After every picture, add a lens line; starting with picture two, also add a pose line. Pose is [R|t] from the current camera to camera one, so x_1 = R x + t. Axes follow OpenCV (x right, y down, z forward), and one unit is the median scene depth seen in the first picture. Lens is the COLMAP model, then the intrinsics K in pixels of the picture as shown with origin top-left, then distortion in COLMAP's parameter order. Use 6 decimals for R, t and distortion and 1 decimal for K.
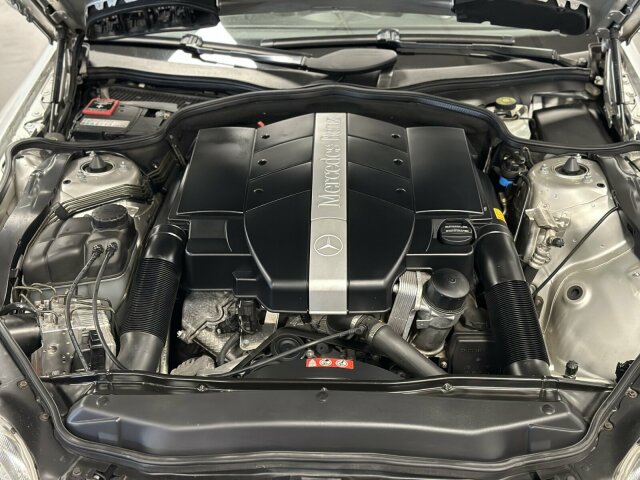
lens RADIAL K [[926.7, 0, 318.8], [0, 926.7, 242.3], [0, 0, 1]] dist [0.104924, 0.000000]
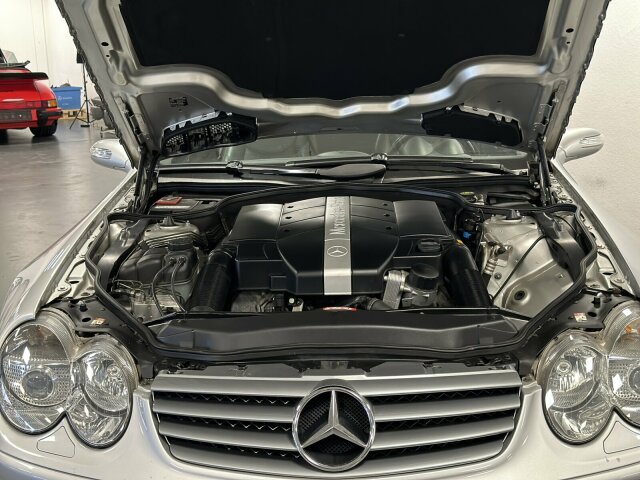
lens RADIAL K [[926.7, 0, 320.9], [0, 926.7, 240.2], [0, 0, 1]] dist [0.104924, 0.000000]
pose [[0.999869, -0.014934, -0.006321, -0.005050], [0.012224, 0.950210, -0.311370, 0.387478], [0.010656, 0.311252, 0.950268, -0.309449]]
